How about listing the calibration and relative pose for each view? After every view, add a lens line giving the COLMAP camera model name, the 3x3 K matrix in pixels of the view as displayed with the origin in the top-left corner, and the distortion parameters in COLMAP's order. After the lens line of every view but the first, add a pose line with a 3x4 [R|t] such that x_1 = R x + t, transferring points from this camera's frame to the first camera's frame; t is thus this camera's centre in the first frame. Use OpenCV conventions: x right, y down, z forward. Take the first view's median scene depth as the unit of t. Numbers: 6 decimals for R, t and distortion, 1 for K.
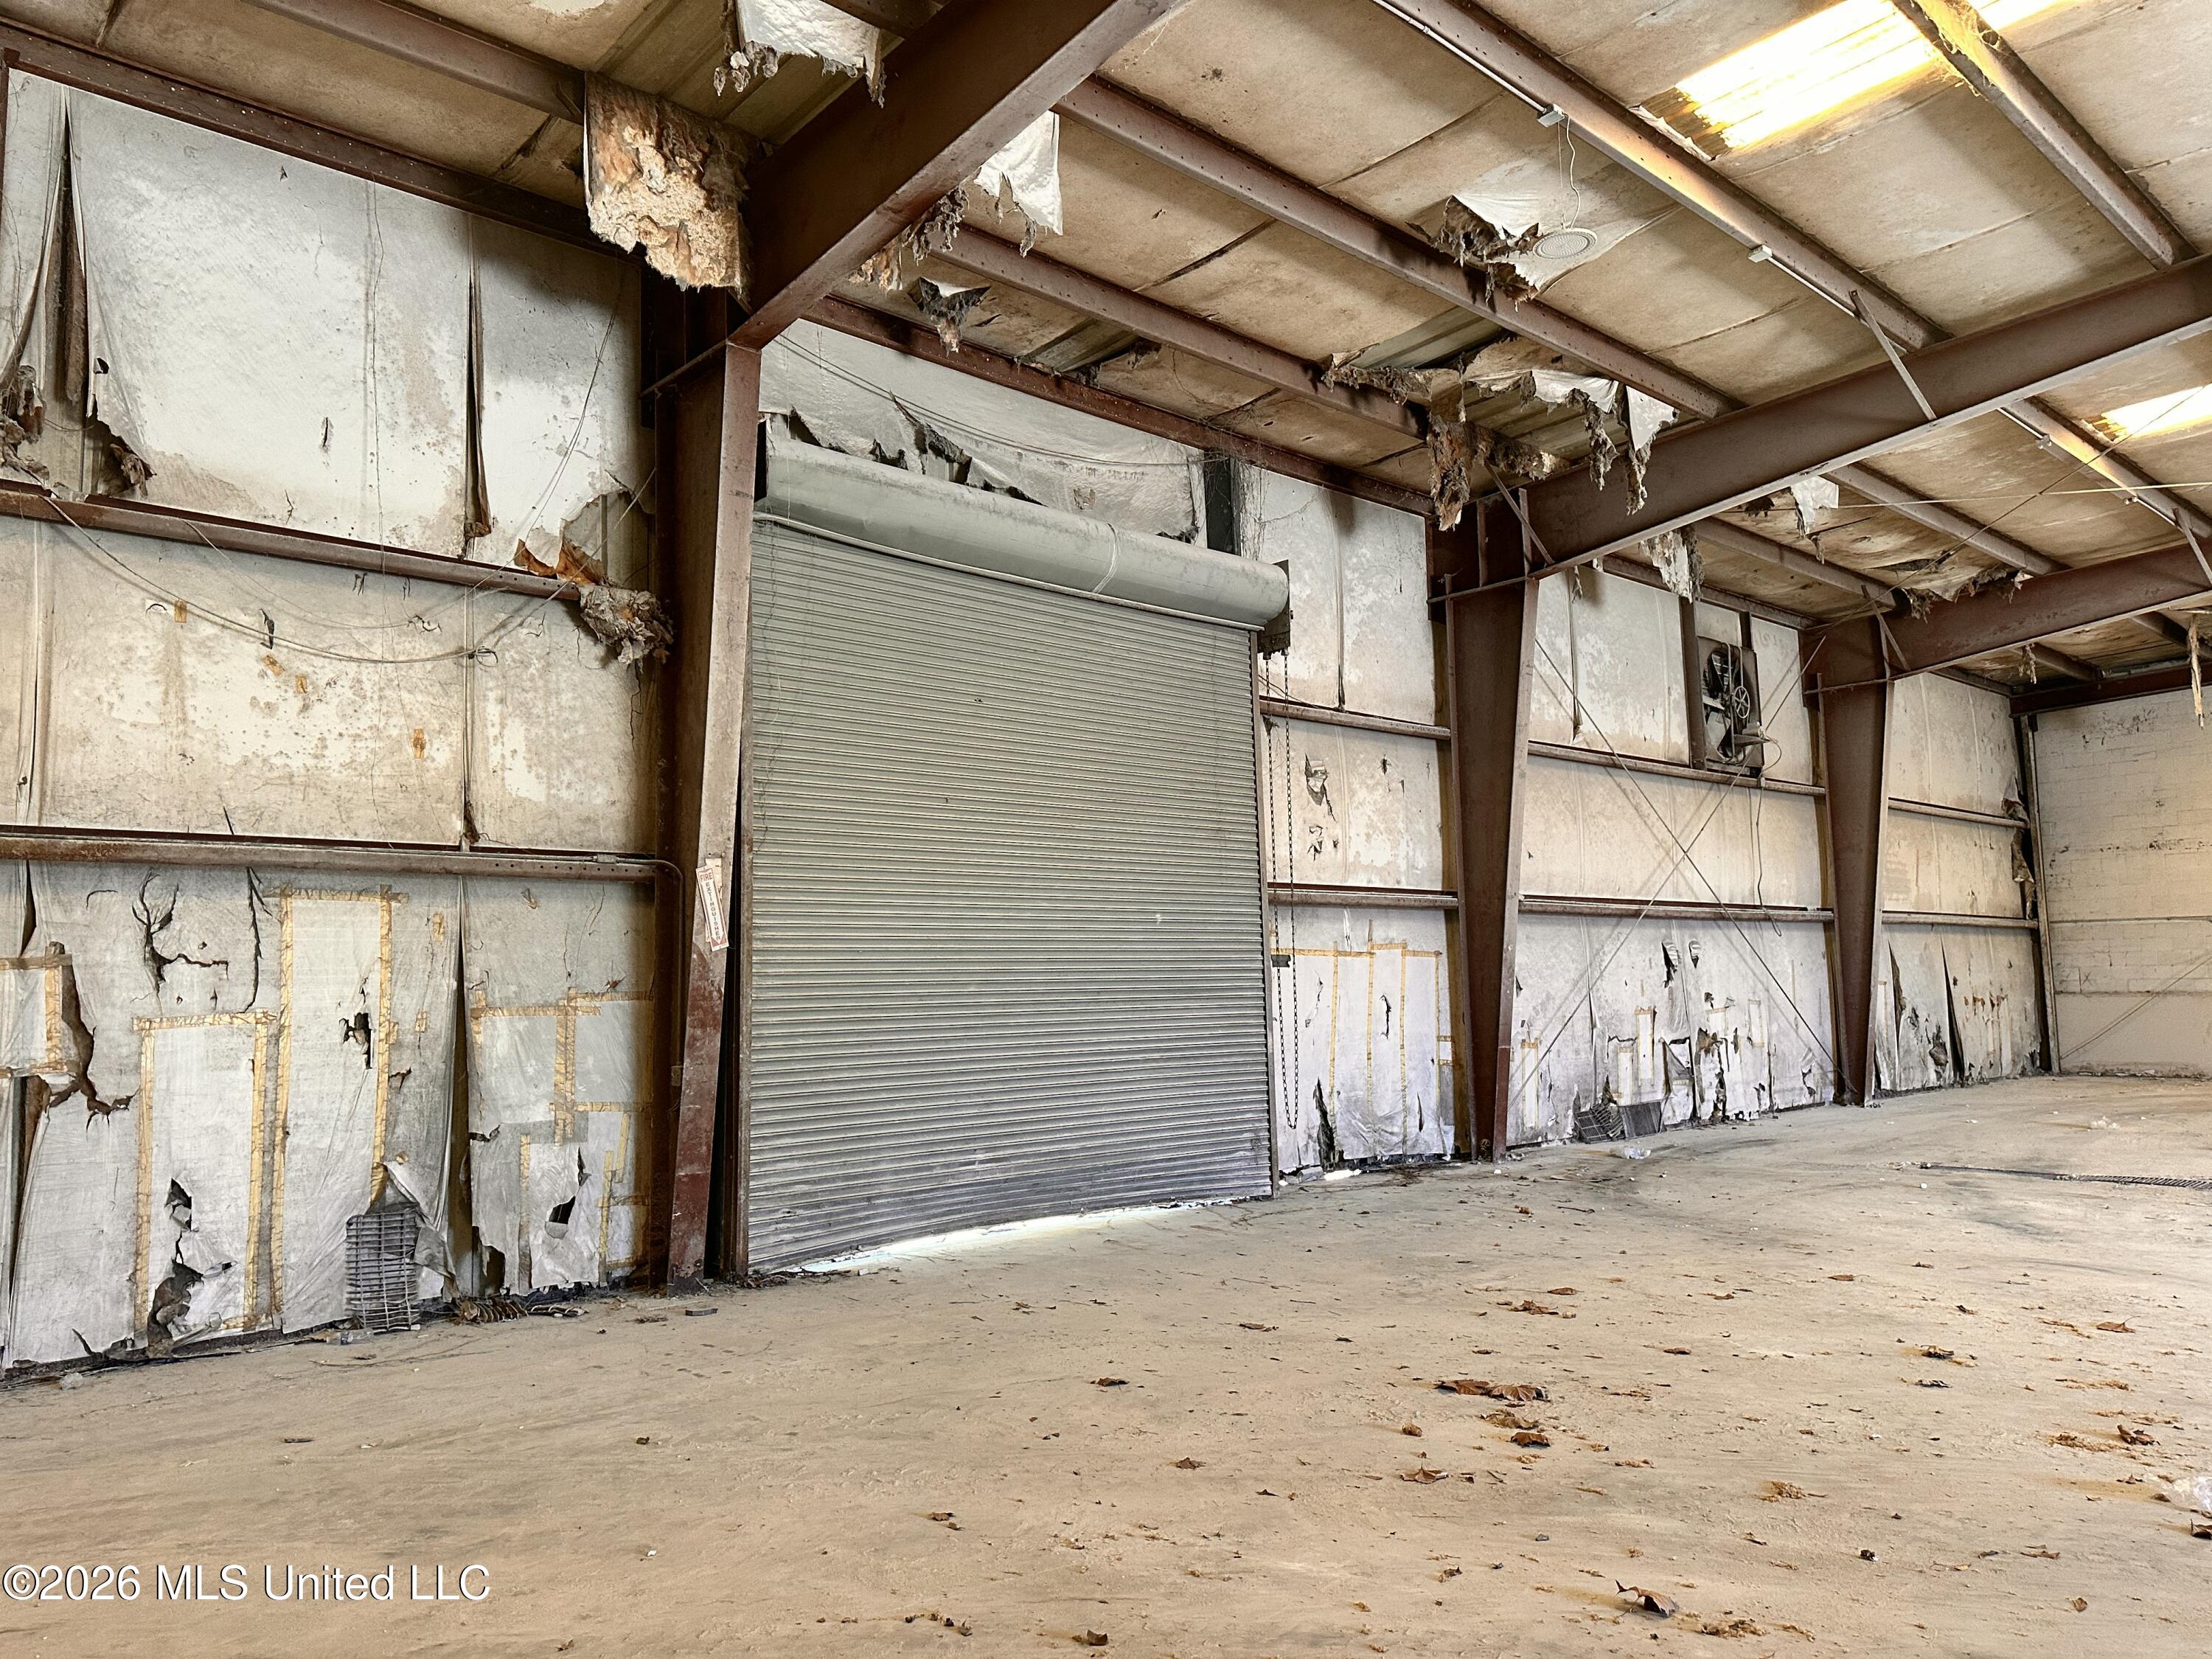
lens RADIAL K [[1531.3, 0, 1104.6], [0, 1531.3, 821.8], [0, 0, 1]] dist [0.014866, -0.000651]
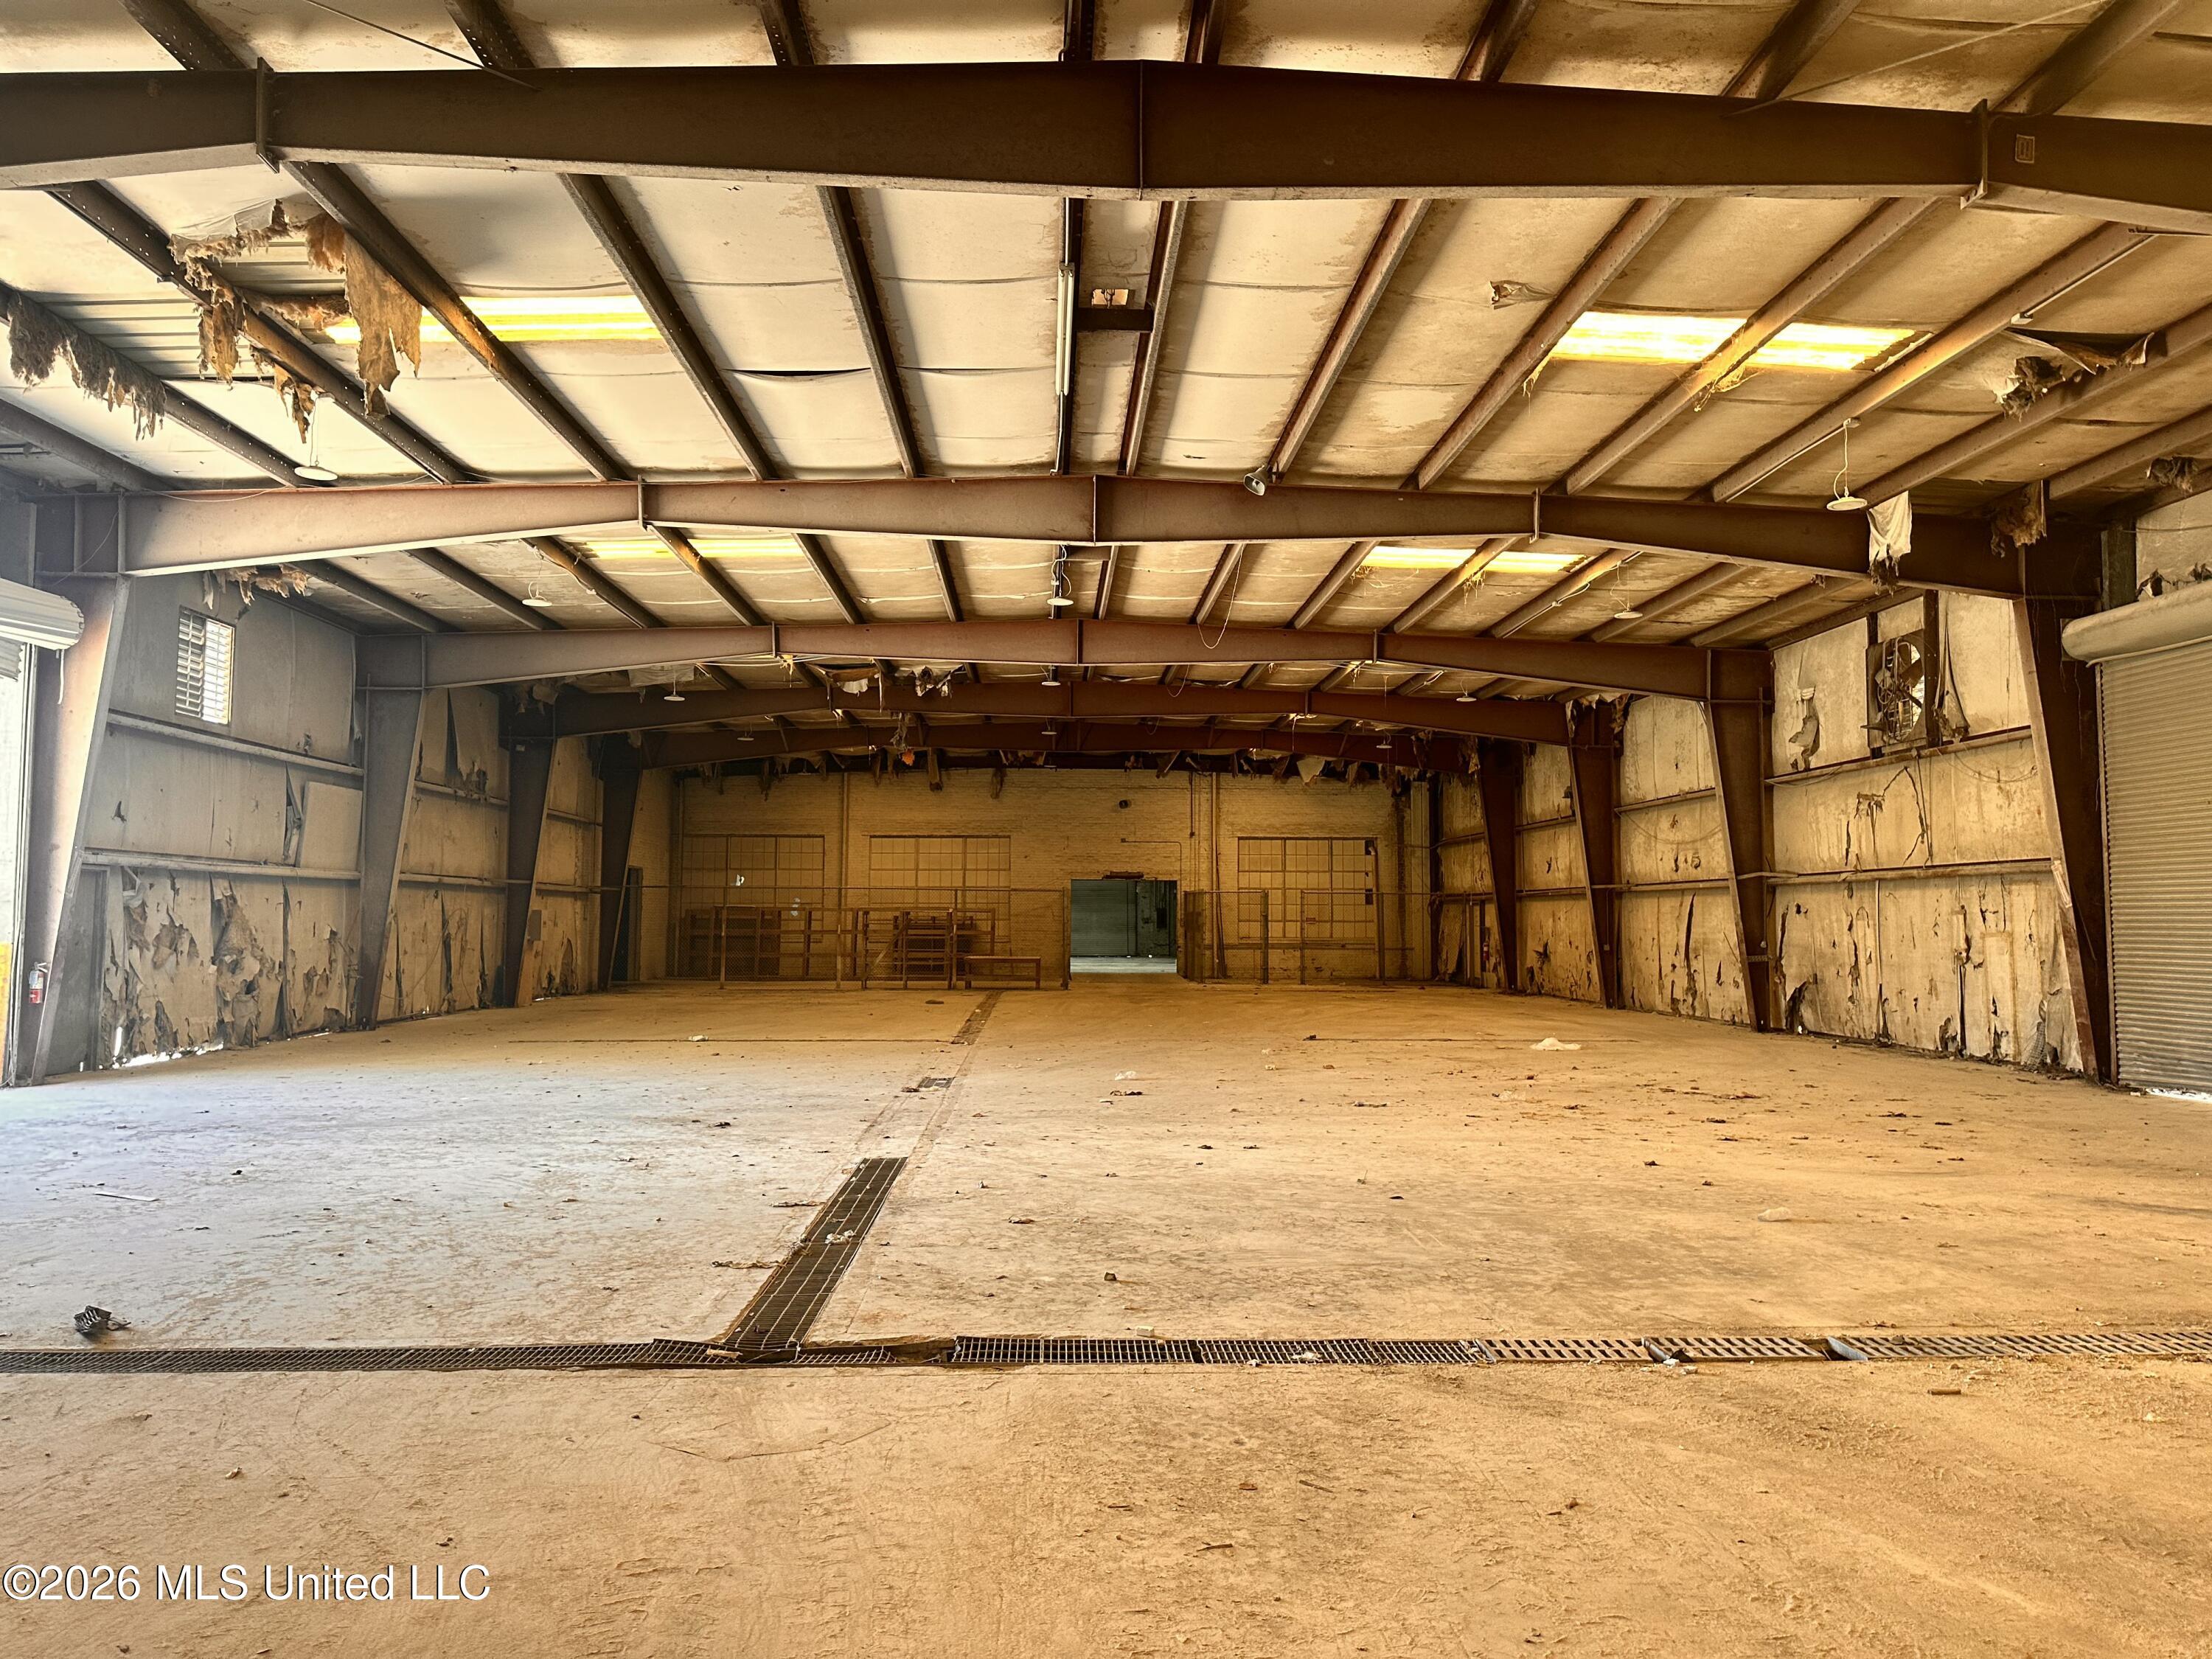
lens RADIAL K [[1531.3, 0, 1096.9], [0, 1531.3, 830.8], [0, 0, 1]] dist [0.014866, -0.000651]
pose [[-0.644535, -0.035529, -0.763749, 2.127466], [0.080051, 0.990294, -0.113623, 0.118238], [0.760373, -0.134373, -0.635435, 1.388346]]
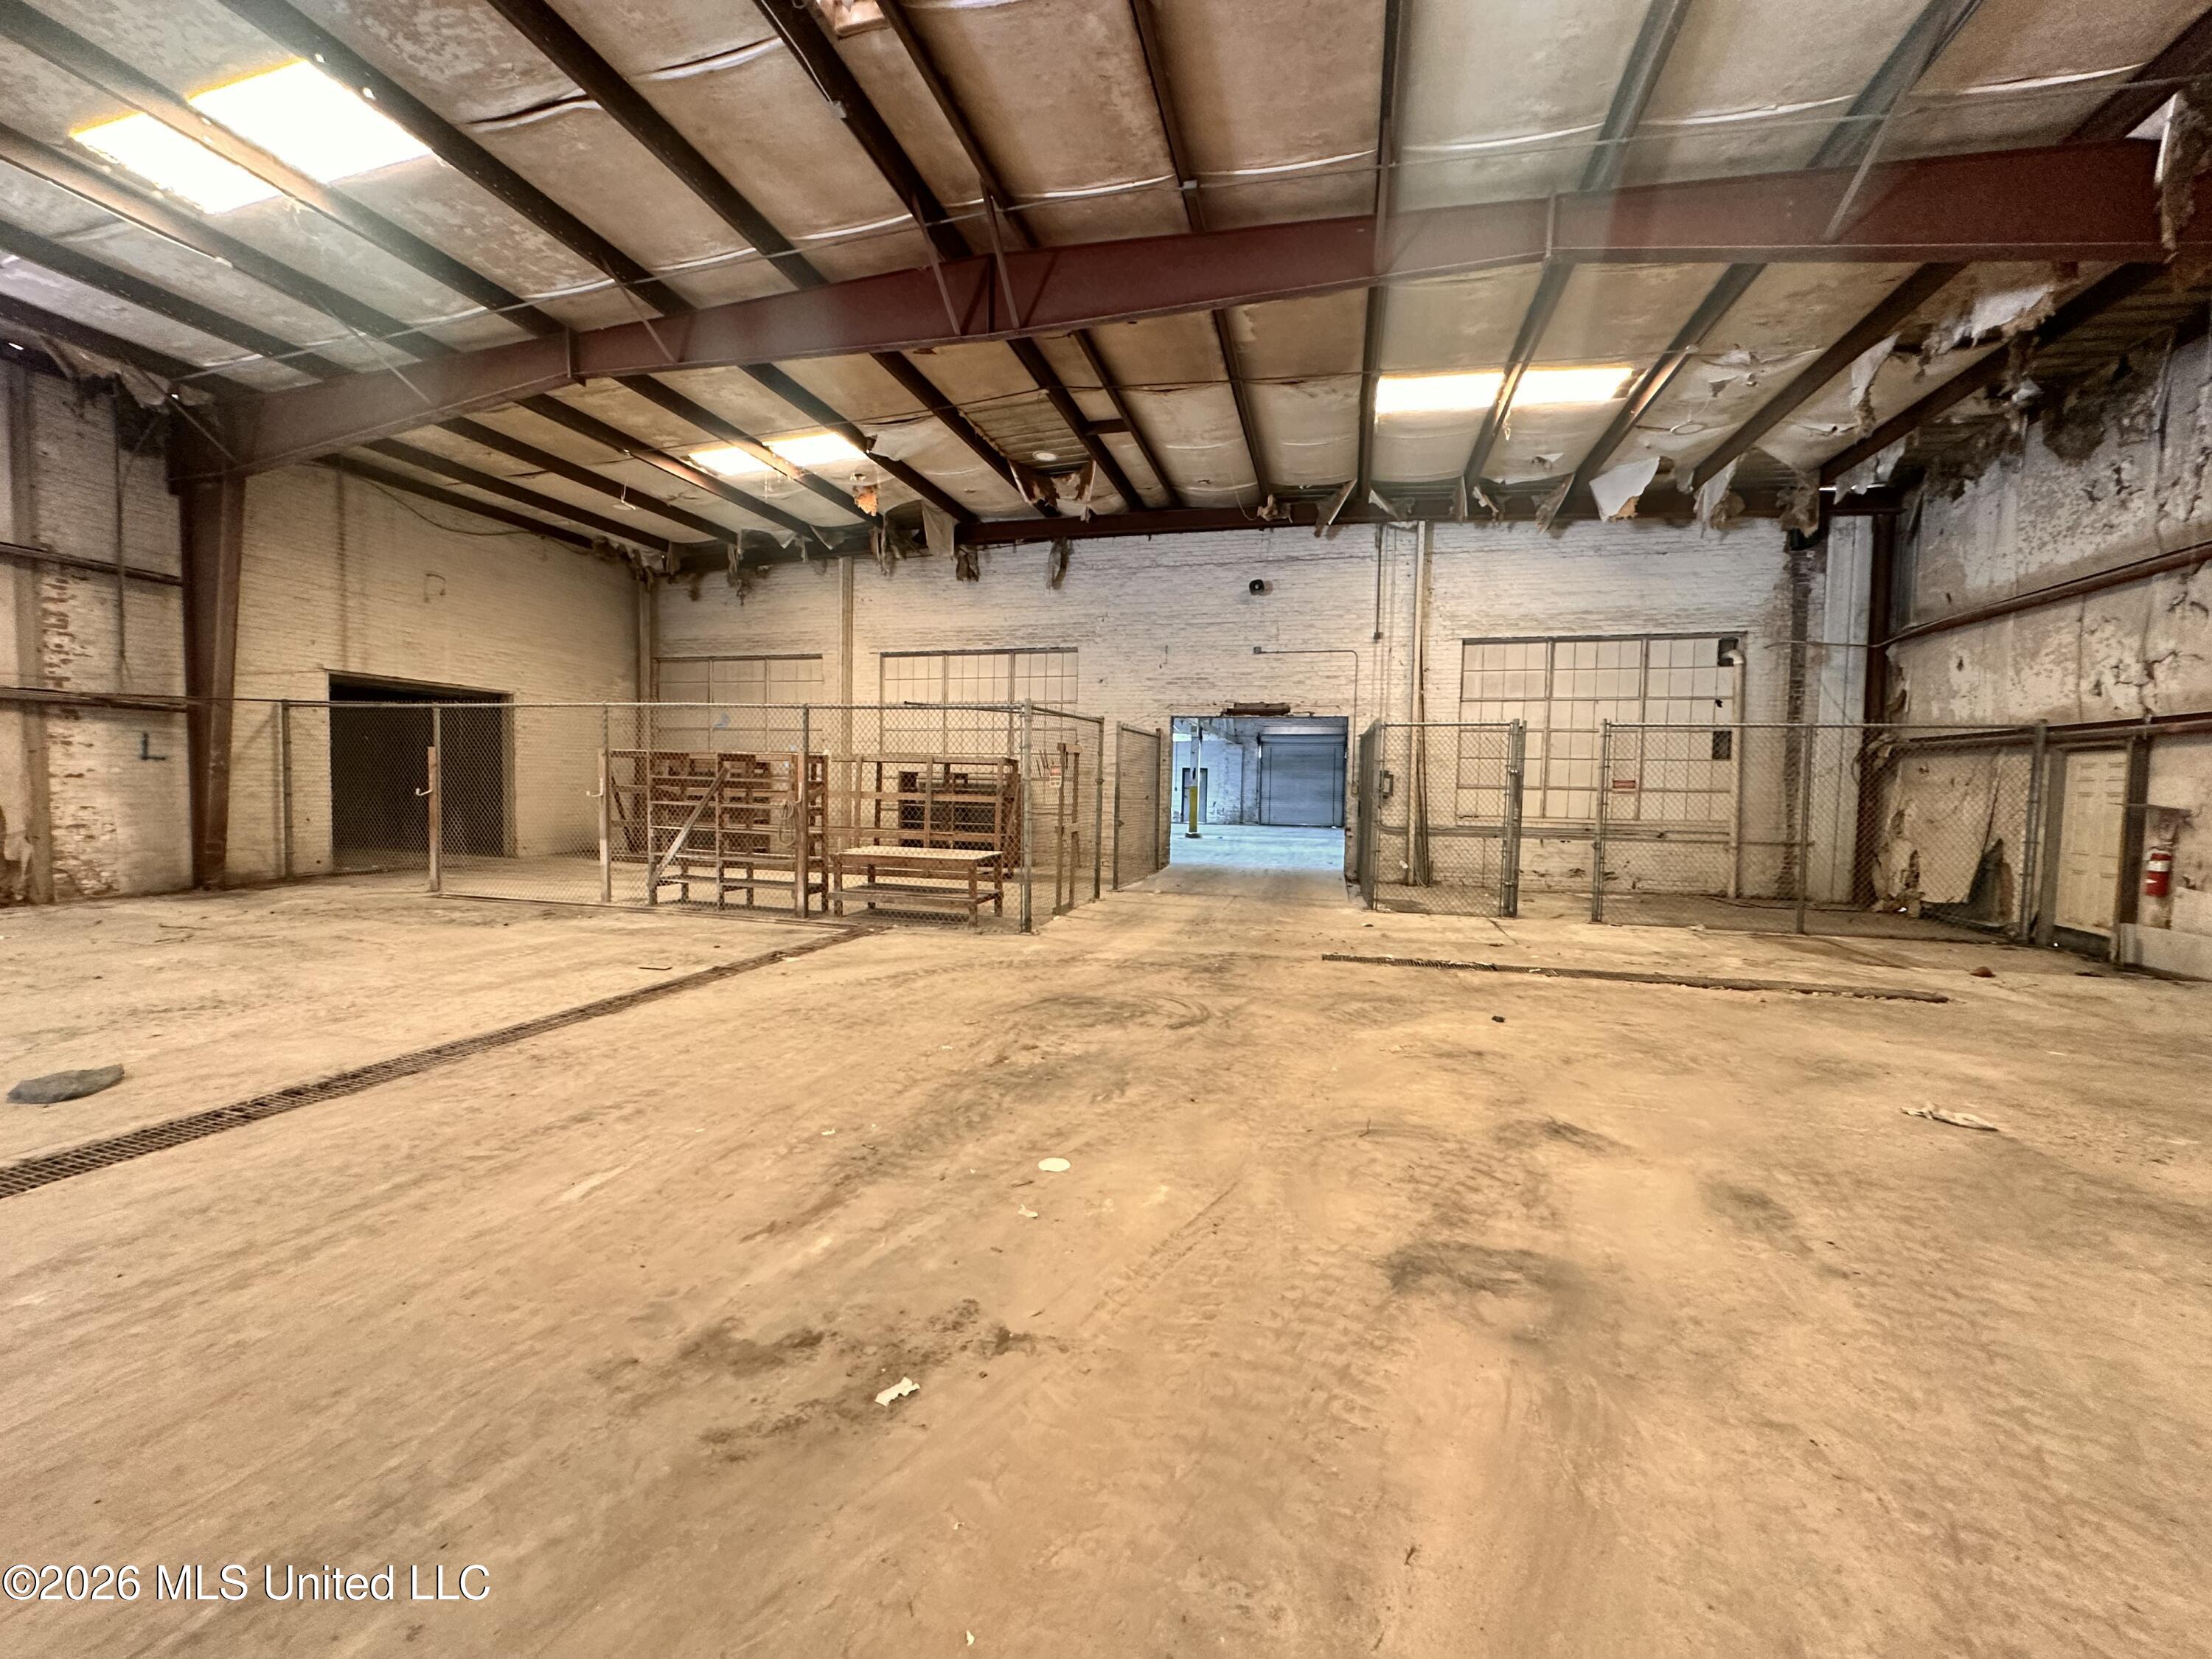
lens RADIAL K [[890.0, 0, 1101.4], [0, 890.0, 826.6], [0, 0, 1]] dist [-0.002026, 0.000202]
pose [[-0.839559, 0.021426, -0.542846, -0.973760], [0.045979, 0.998439, -0.031703, -0.047746], [0.541319, -0.051576, -0.839234, -0.747651]]
